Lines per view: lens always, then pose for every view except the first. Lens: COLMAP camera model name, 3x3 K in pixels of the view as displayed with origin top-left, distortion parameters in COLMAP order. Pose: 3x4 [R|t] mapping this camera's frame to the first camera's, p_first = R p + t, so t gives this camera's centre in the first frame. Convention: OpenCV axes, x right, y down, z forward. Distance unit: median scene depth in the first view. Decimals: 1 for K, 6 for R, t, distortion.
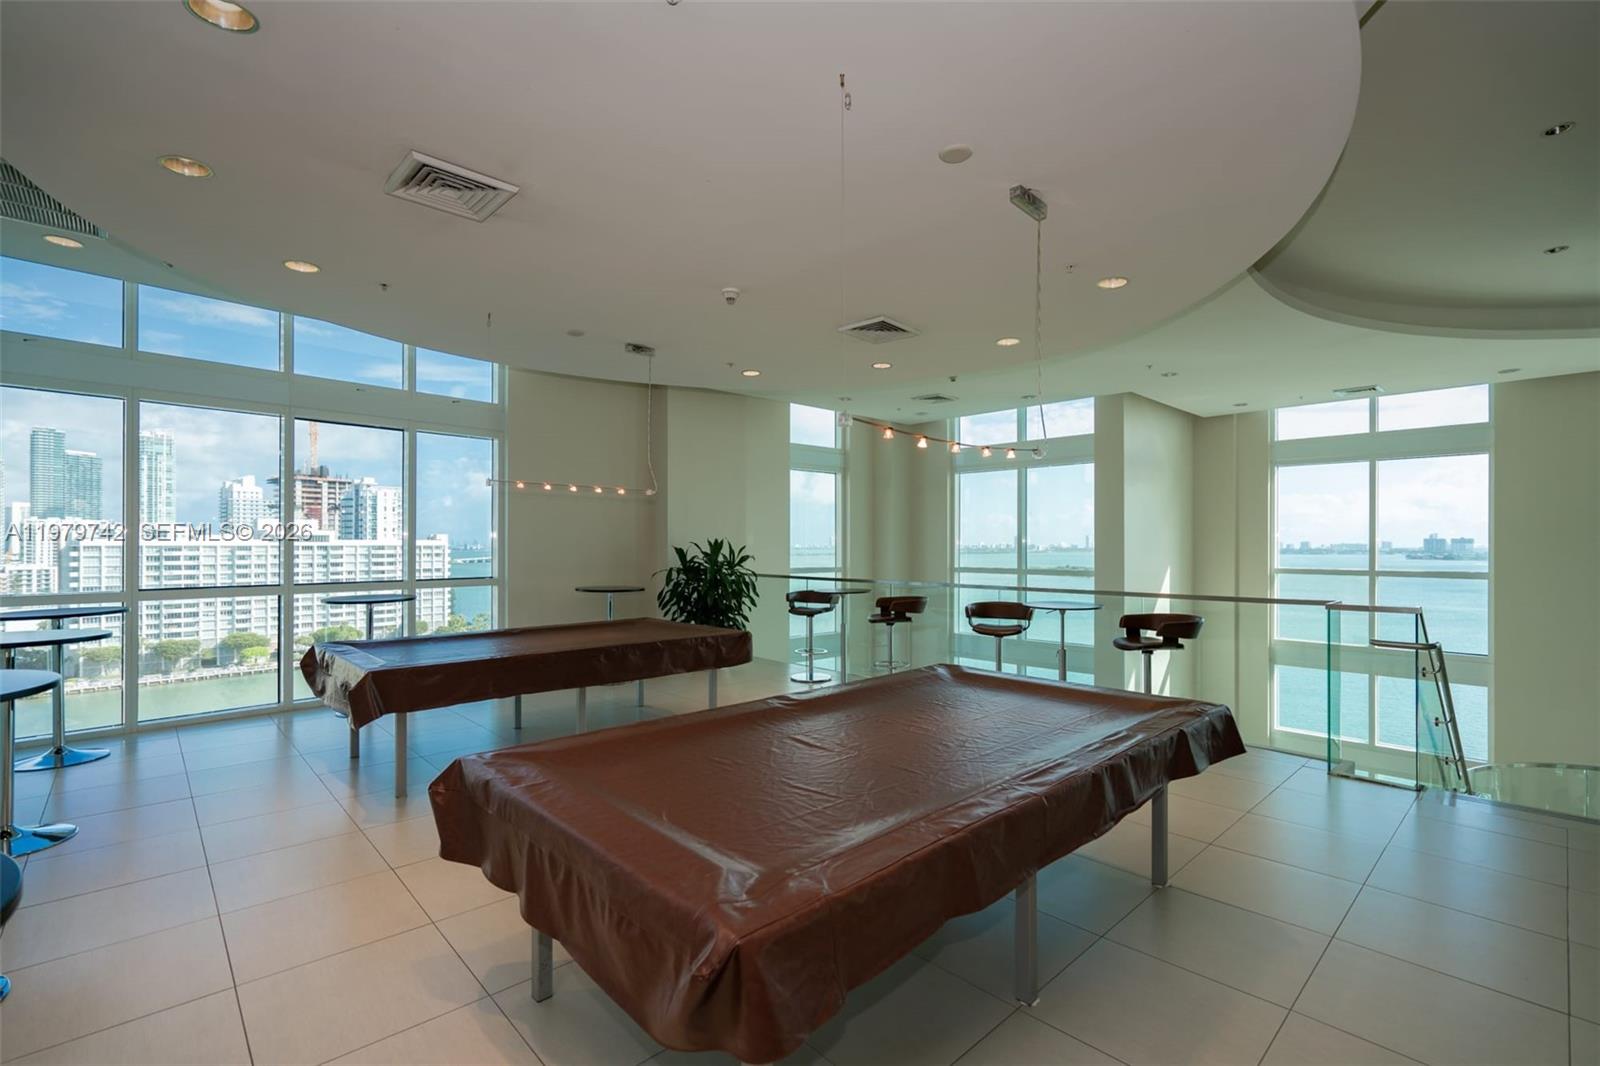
lens RADIAL K [[721.9, 0, 799.2], [0, 721.9, 540.6], [0, 0, 1]] dist [-0.001646, -0.000312]
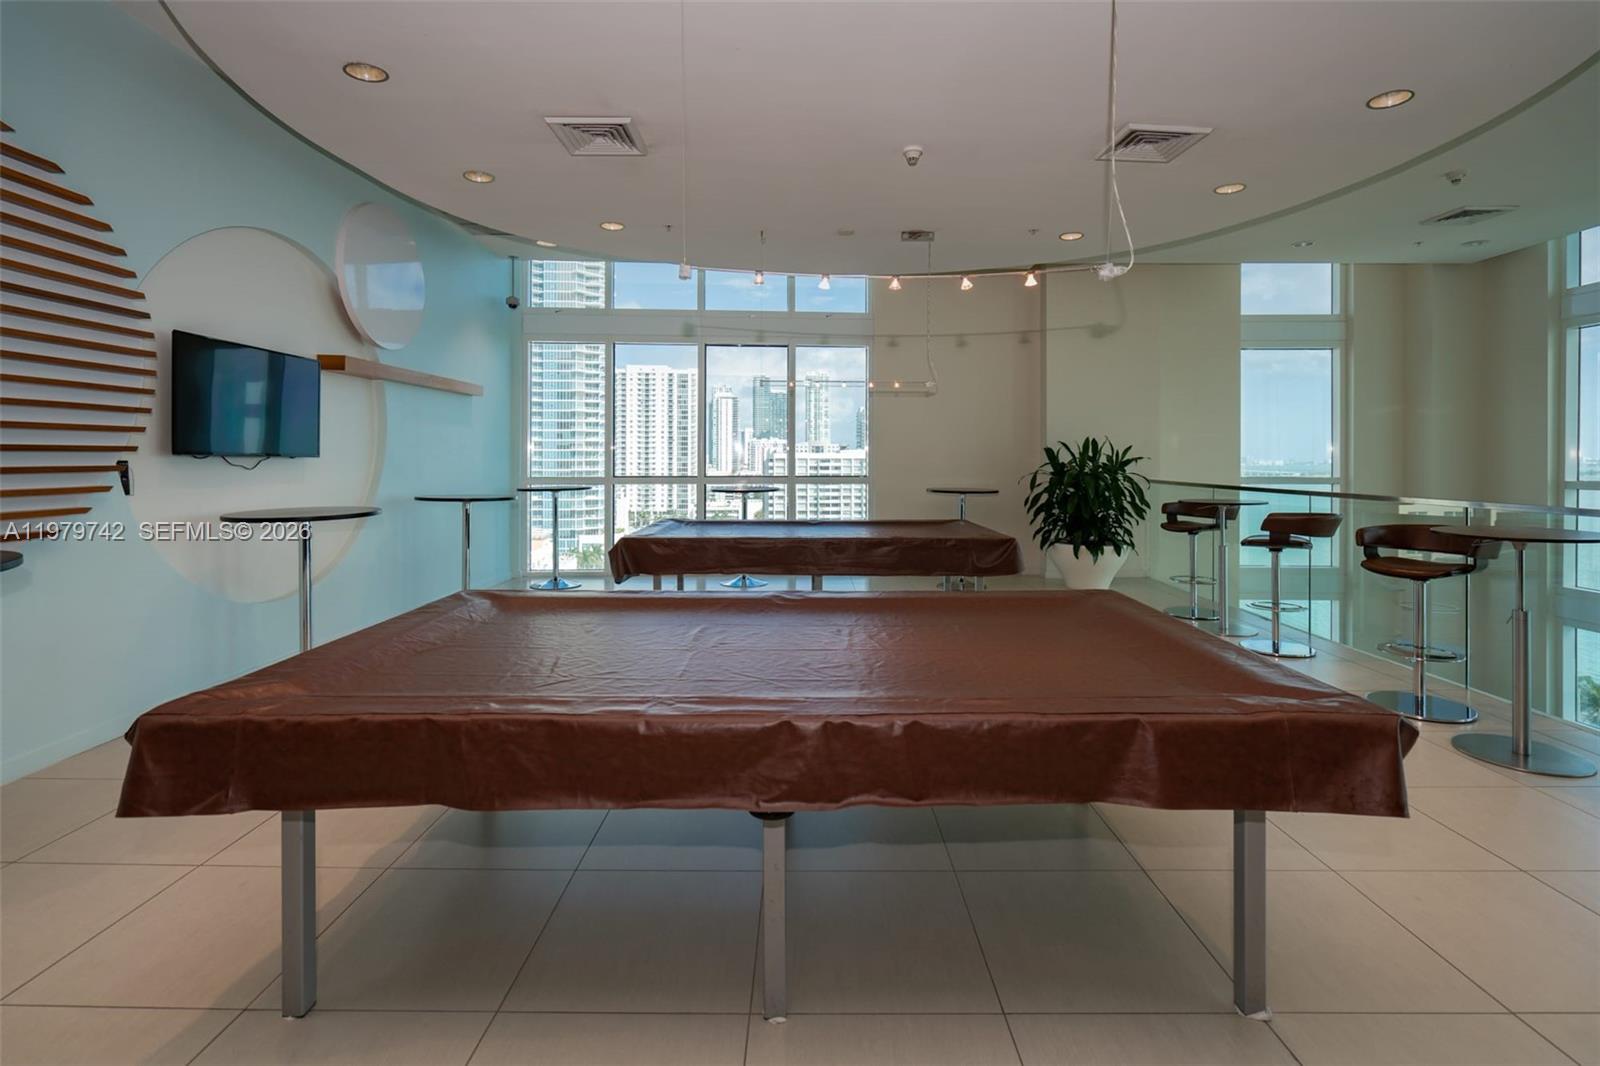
lens RADIAL K [[736.4, 0, 799.5], [0, 736.4, 456.8], [0, 0, 1]] dist [0.000199, 0.000314]
pose [[0.729367, 0.000331, -0.684123, 0.226217], [0.002096, 0.999994, 0.002718, 0.017210], [0.684120, -0.003416, 0.729362, 0.121956]]
